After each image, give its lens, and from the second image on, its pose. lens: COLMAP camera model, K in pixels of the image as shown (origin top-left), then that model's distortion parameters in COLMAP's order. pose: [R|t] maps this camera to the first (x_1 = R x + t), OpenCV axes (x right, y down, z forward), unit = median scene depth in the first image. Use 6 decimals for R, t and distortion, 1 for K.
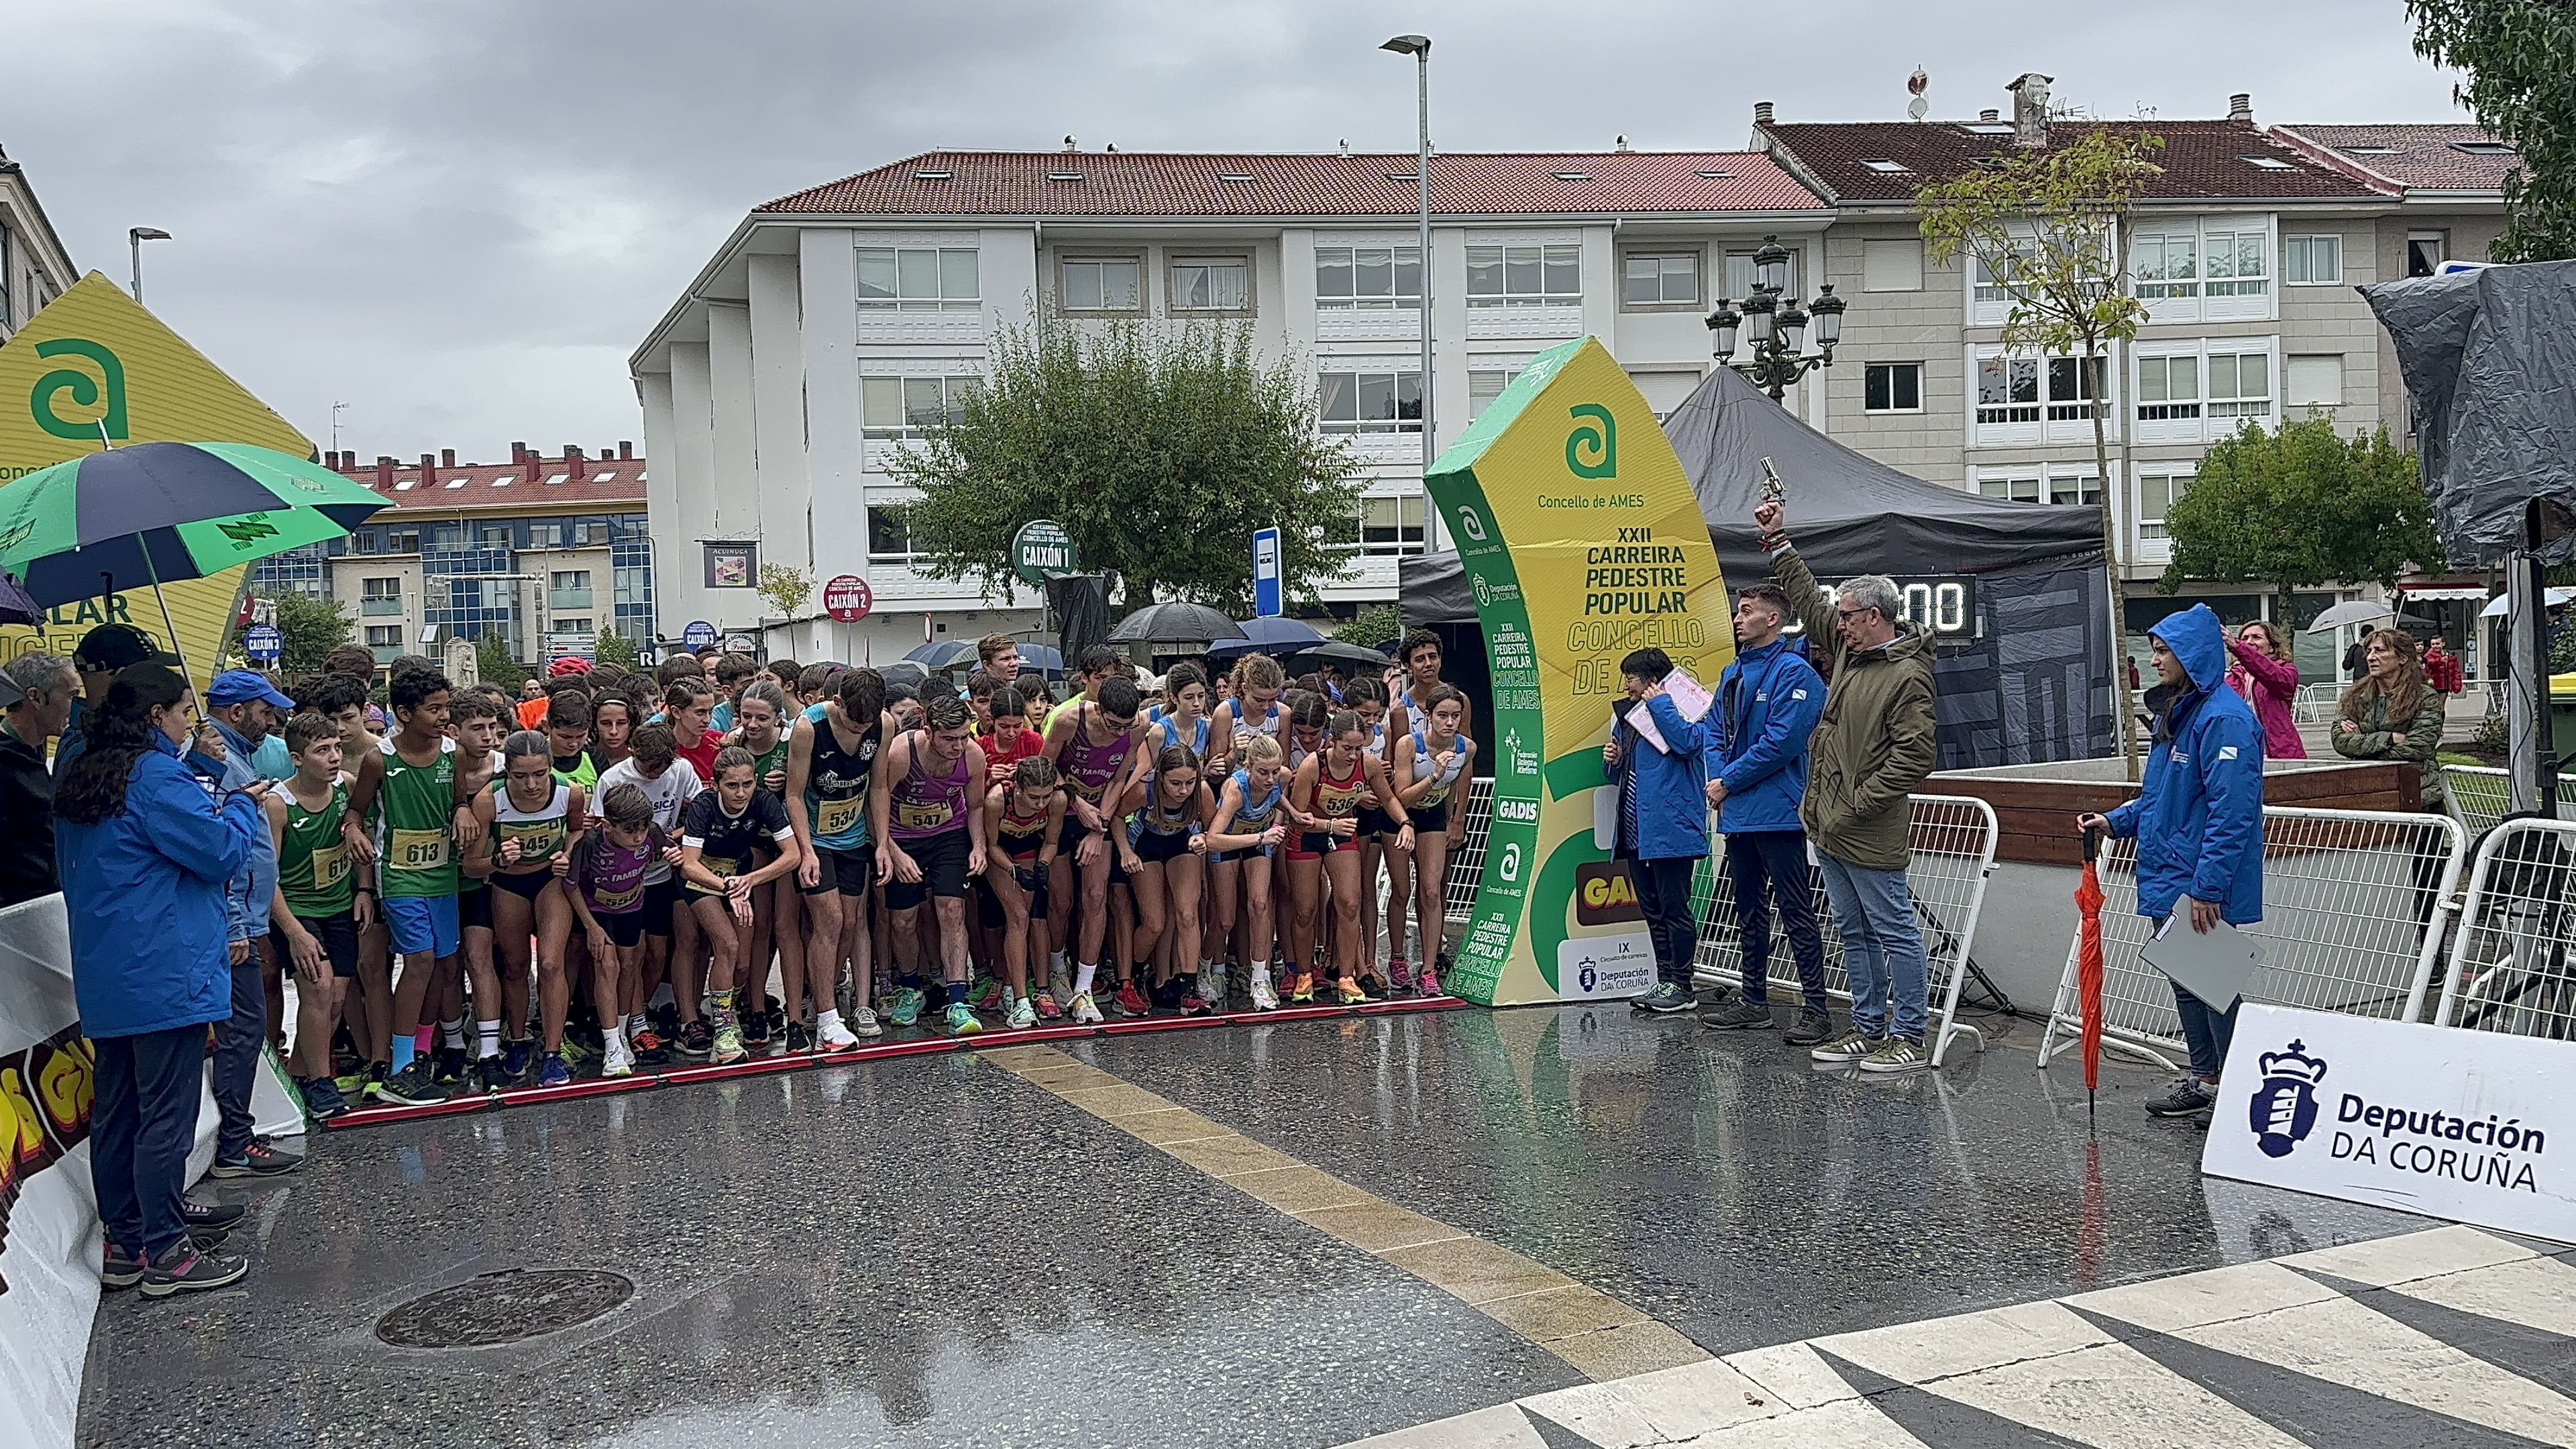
lens RADIAL K [[2153.3, 0, 1290.9], [0, 2153.3, 732.3], [0, 0, 1]] dist [0.211650, -0.479773]
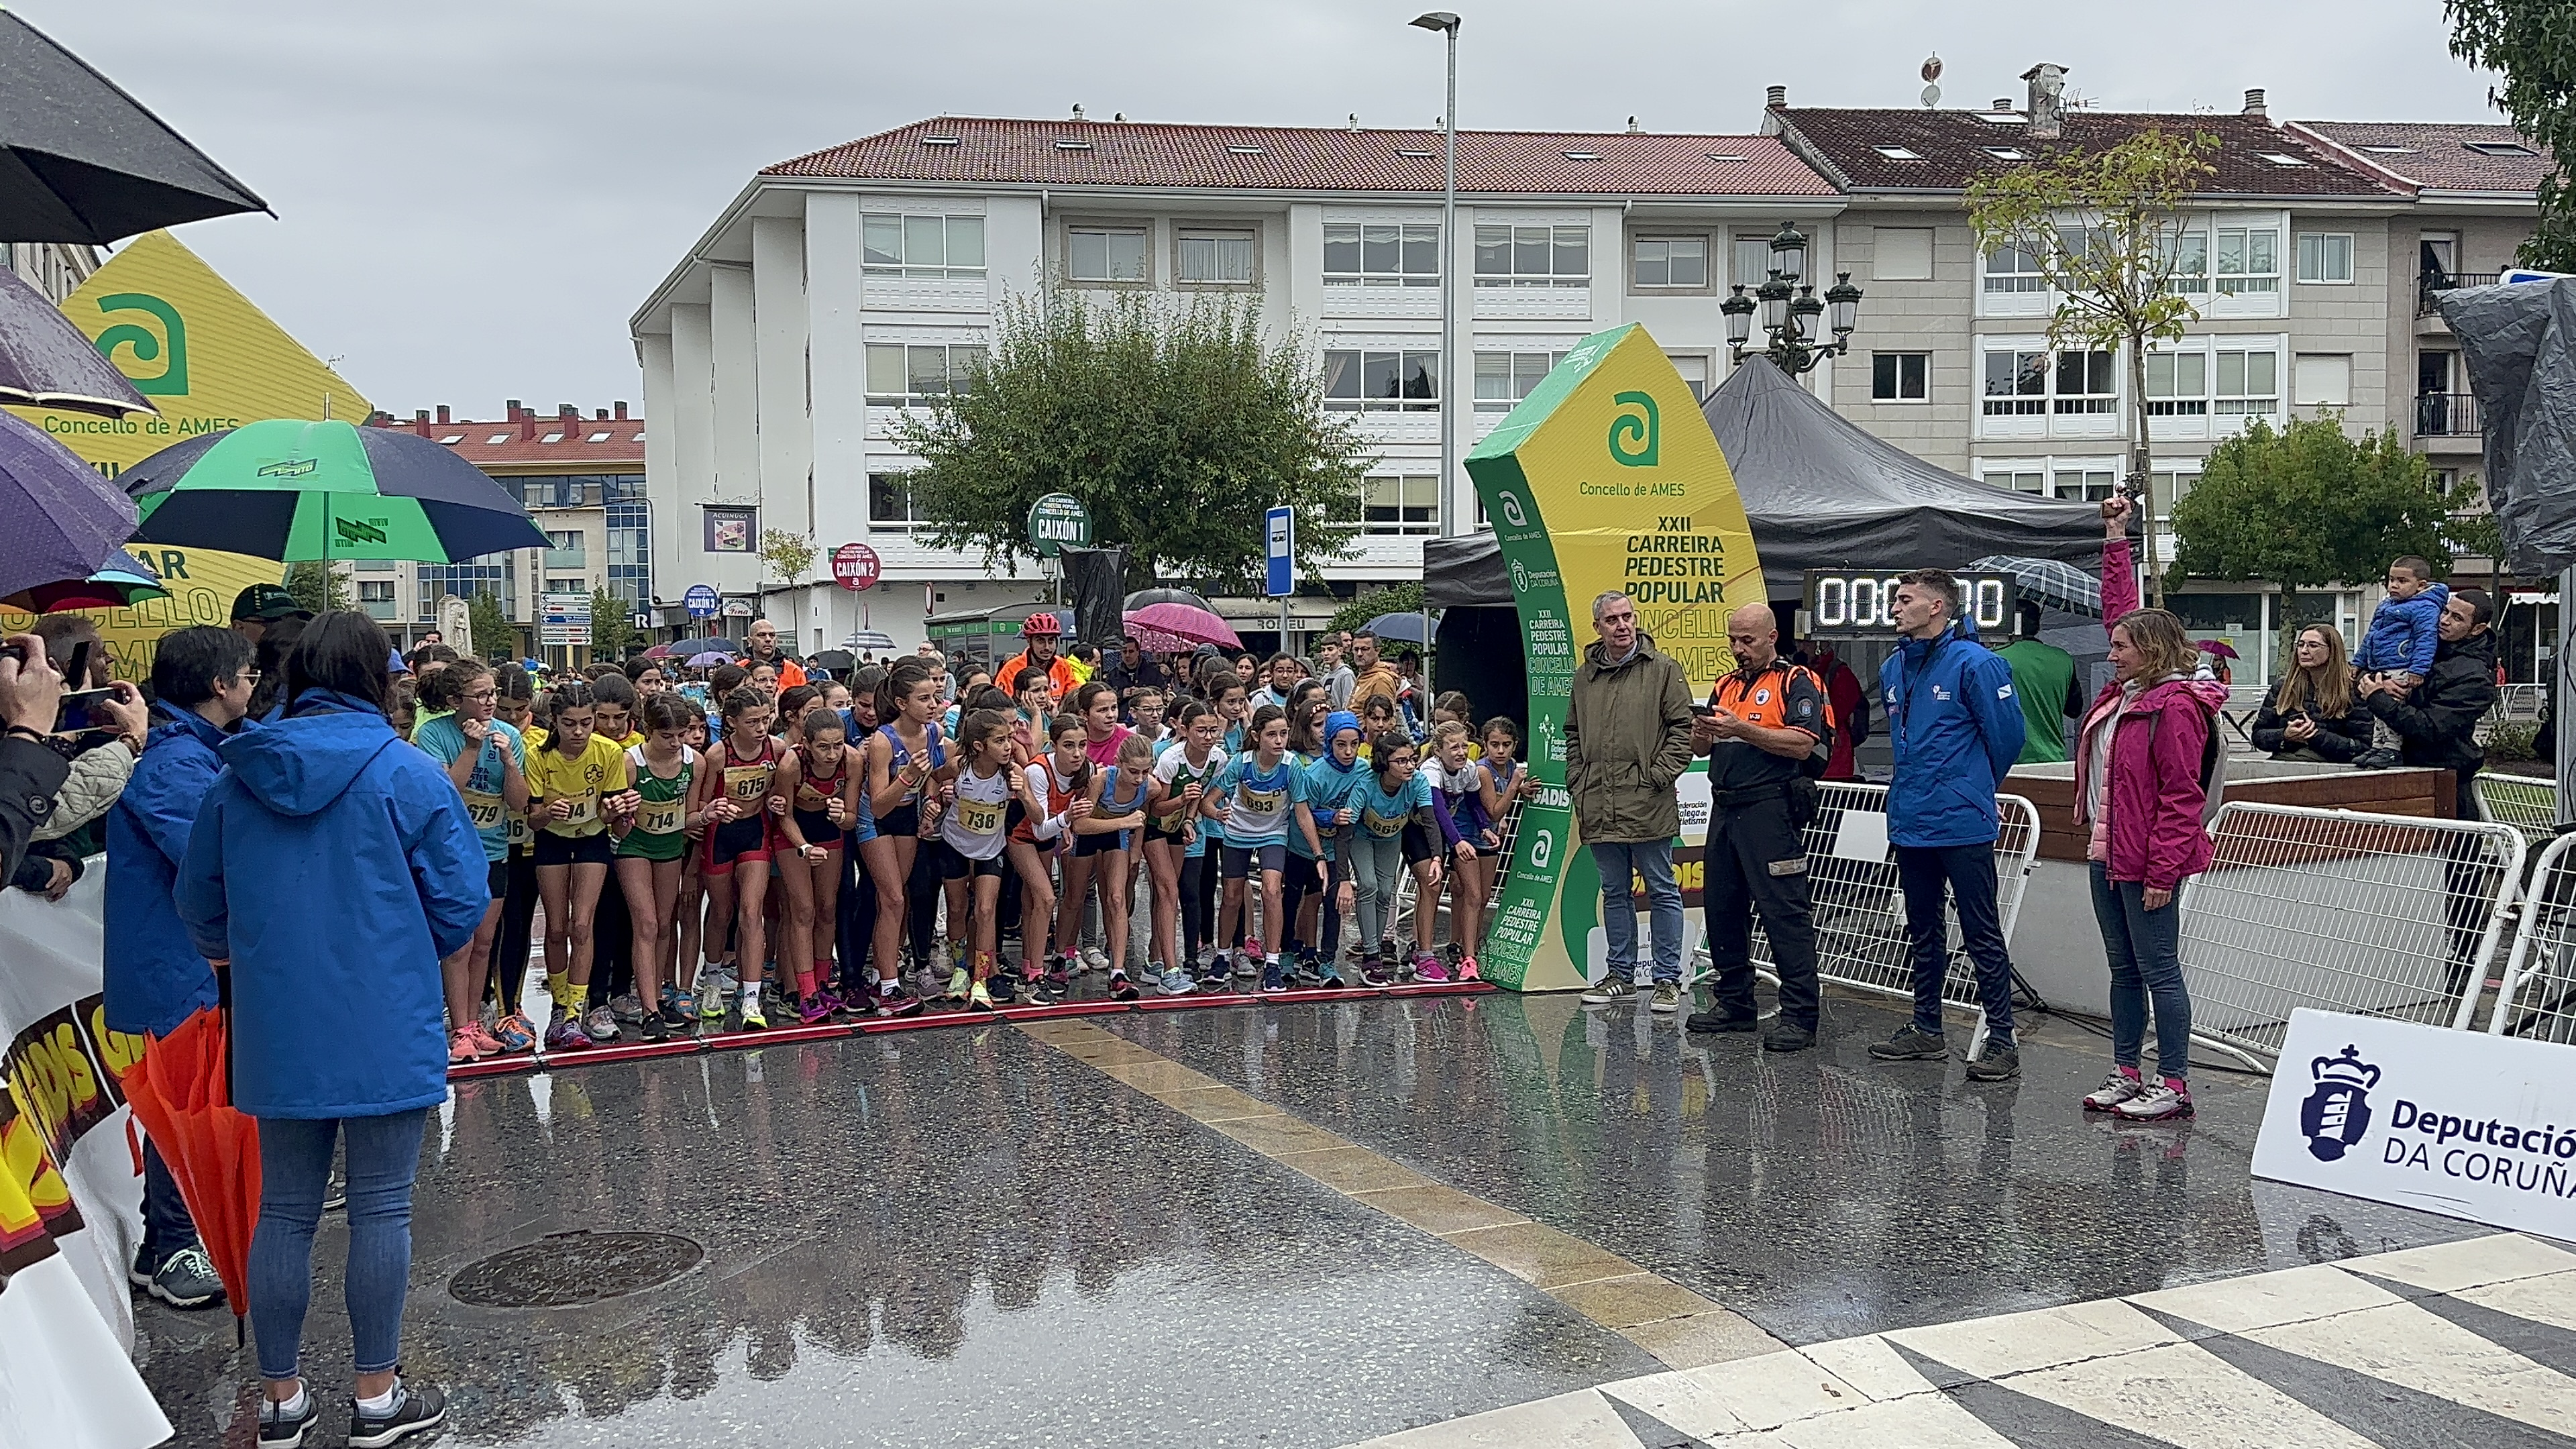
lens RADIAL K [[2154.5, 0, 1276.3], [0, 2154.5, 752.1], [0, 0, 1]] dist [0.197194, -0.414135]
pose [[0.999737, 0.022954, -0.000188, -0.005526], [-0.022945, 0.999538, 0.019912, -0.000433], [0.000645, -0.019903, 0.999802, -0.000486]]
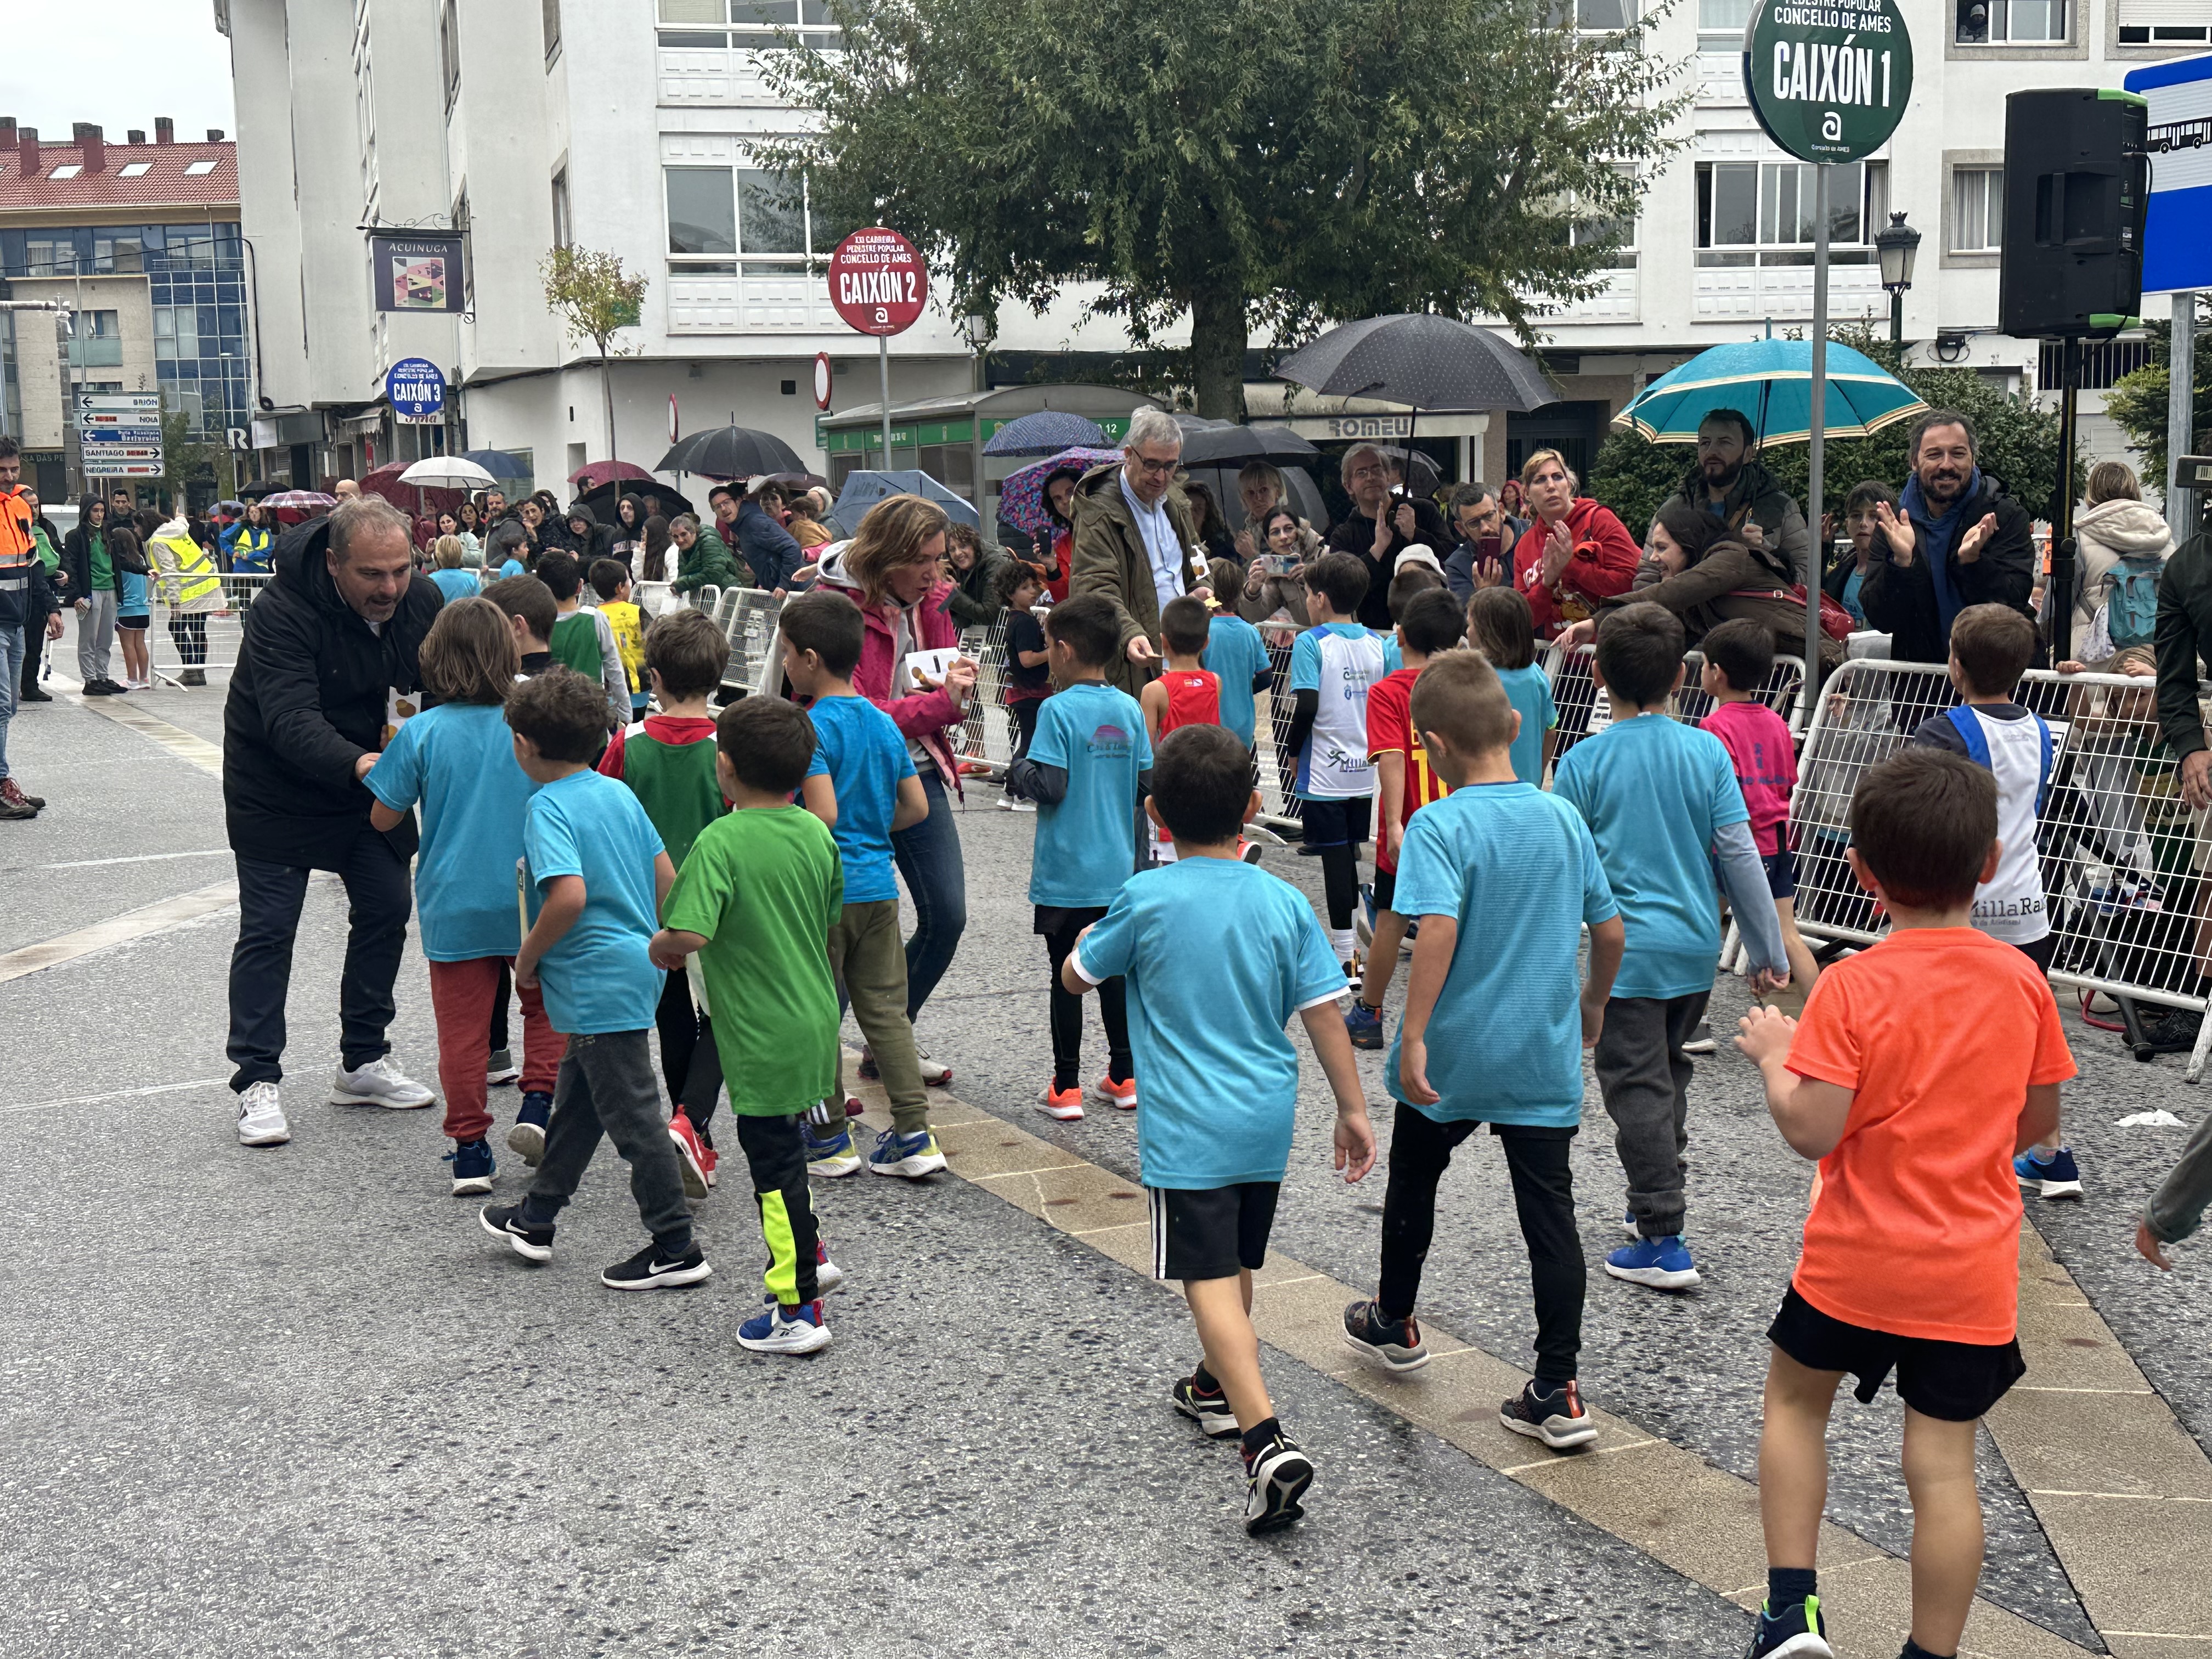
lens RADIAL K [[2849.2, 0, 1123.3], [0, 2849.2, 827.8], [0, 0, 1]] dist [0.191714, -0.426590]
pose [[0.999486, 0.008224, 0.030980, -0.114839], [-0.011051, 0.995679, 0.092202, -0.002765], [-0.030088, -0.092497, 0.995258, 0.266442]]
